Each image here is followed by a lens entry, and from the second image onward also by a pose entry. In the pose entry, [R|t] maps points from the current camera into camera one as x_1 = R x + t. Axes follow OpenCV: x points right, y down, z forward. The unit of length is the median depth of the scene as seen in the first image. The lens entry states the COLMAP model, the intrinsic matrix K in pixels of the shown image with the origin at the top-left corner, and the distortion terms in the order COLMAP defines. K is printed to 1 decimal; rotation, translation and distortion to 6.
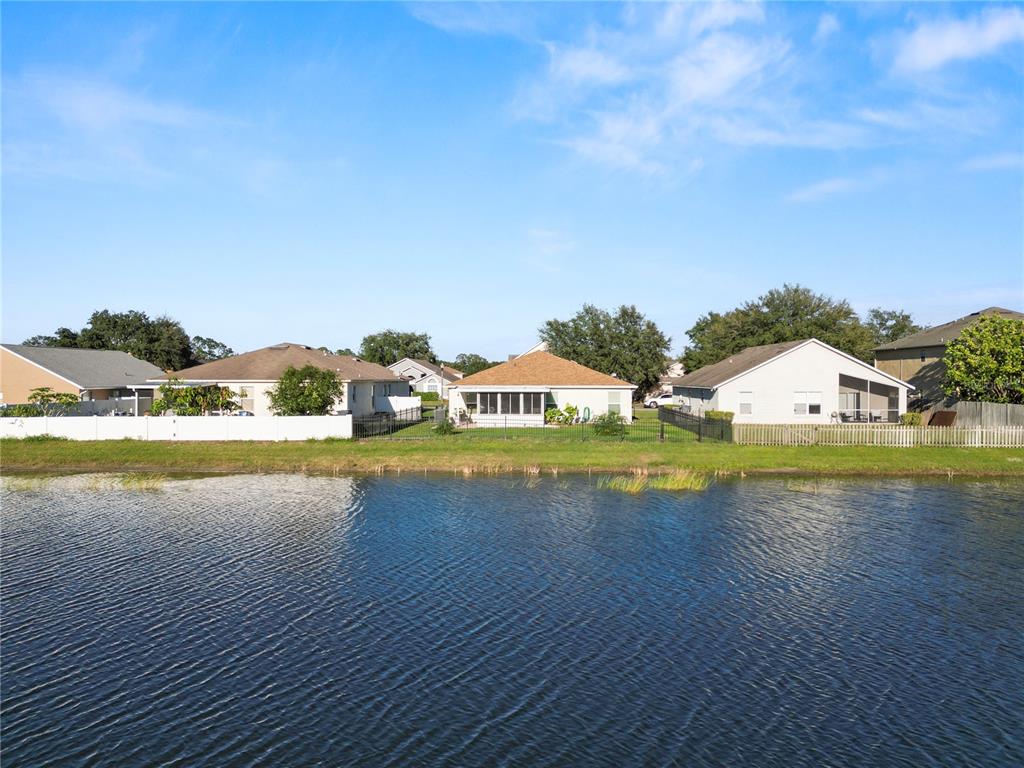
lens RADIAL K [[717.4, 0, 512.0], [0, 717.4, 384.0], [0, 0, 1]] dist [0.039321, -0.004210]
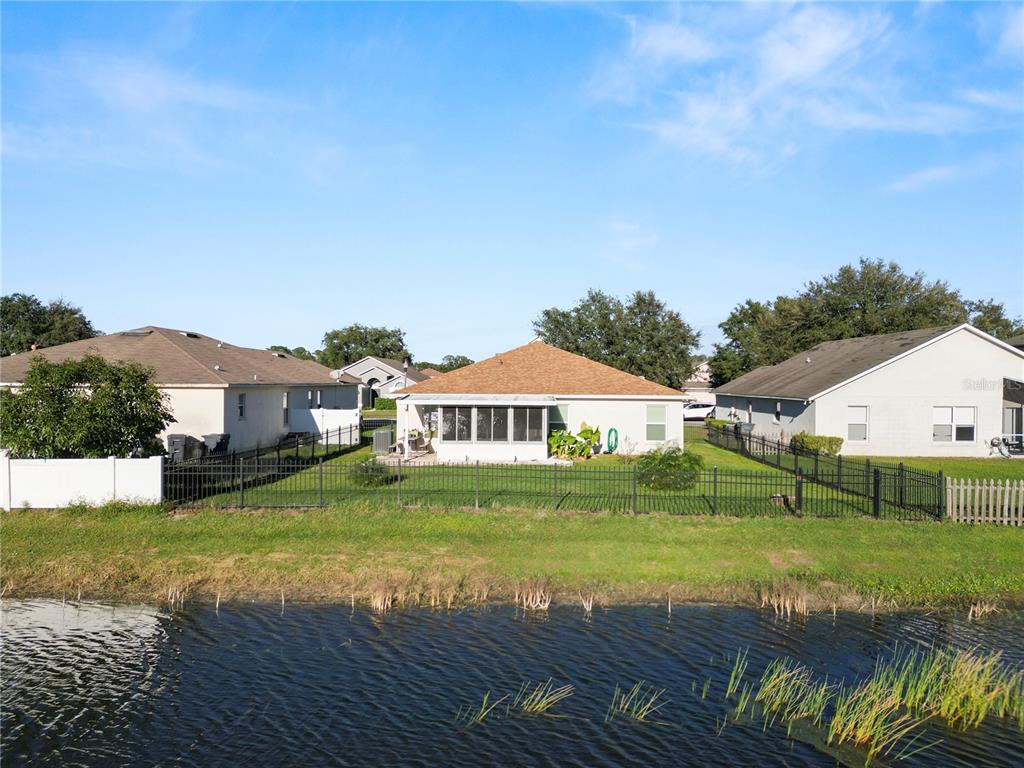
lens RADIAL K [[717.4, 0, 512.0], [0, 717.4, 384.0], [0, 0, 1]] dist [0.039321, -0.004210]
pose [[0.999879, 0.005850, 0.014400, 0.004808], [-0.005787, 0.999974, -0.004367, -0.003791], [-0.014425, 0.004283, 0.999887, 0.336772]]
